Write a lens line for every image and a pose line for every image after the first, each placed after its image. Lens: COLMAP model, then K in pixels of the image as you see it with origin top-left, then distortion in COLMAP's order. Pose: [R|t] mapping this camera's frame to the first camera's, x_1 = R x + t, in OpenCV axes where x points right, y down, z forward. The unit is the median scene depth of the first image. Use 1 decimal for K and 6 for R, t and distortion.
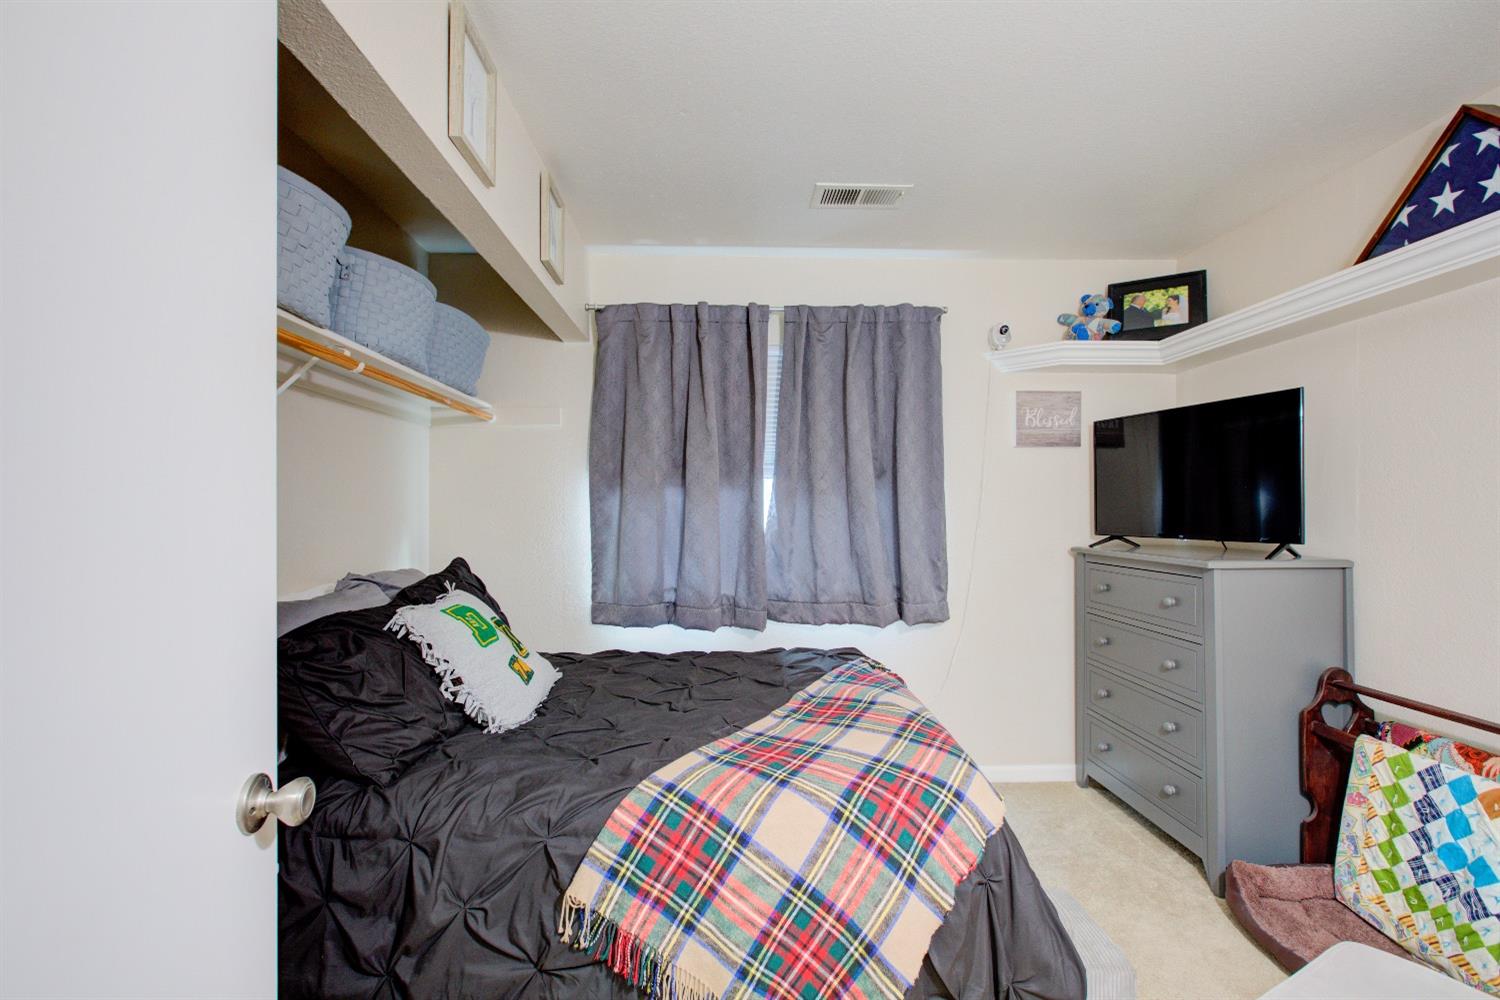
lens RADIAL K [[680.5, 0, 746.0], [0, 680.5, 499.0], [0, 0, 1]] dist [-0.007596, 0.000546]
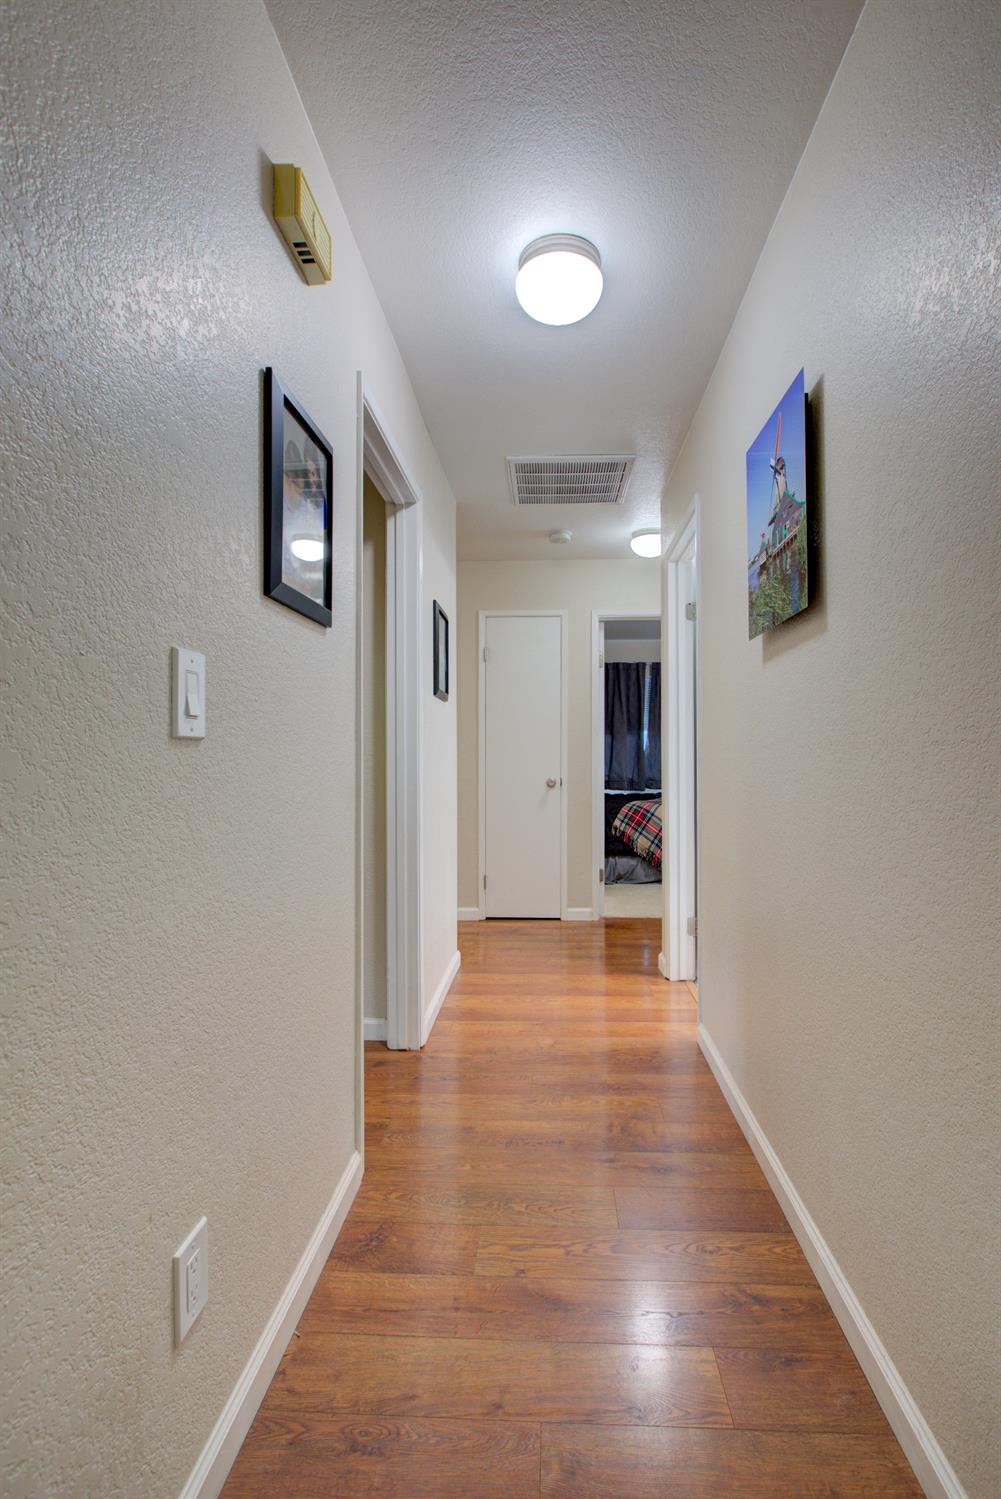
lens RADIAL K [[686.5, 0, 533.2], [0, 686.5, 749.2], [0, 0, 1]] dist [-0.001216, 0.001311]
pose [[0.997619, -0.005127, -0.068774, -0.209565], [0.004799, 0.999976, -0.004928, 0.046905], [0.068797, 0.004587, 0.997620, -1.564579]]
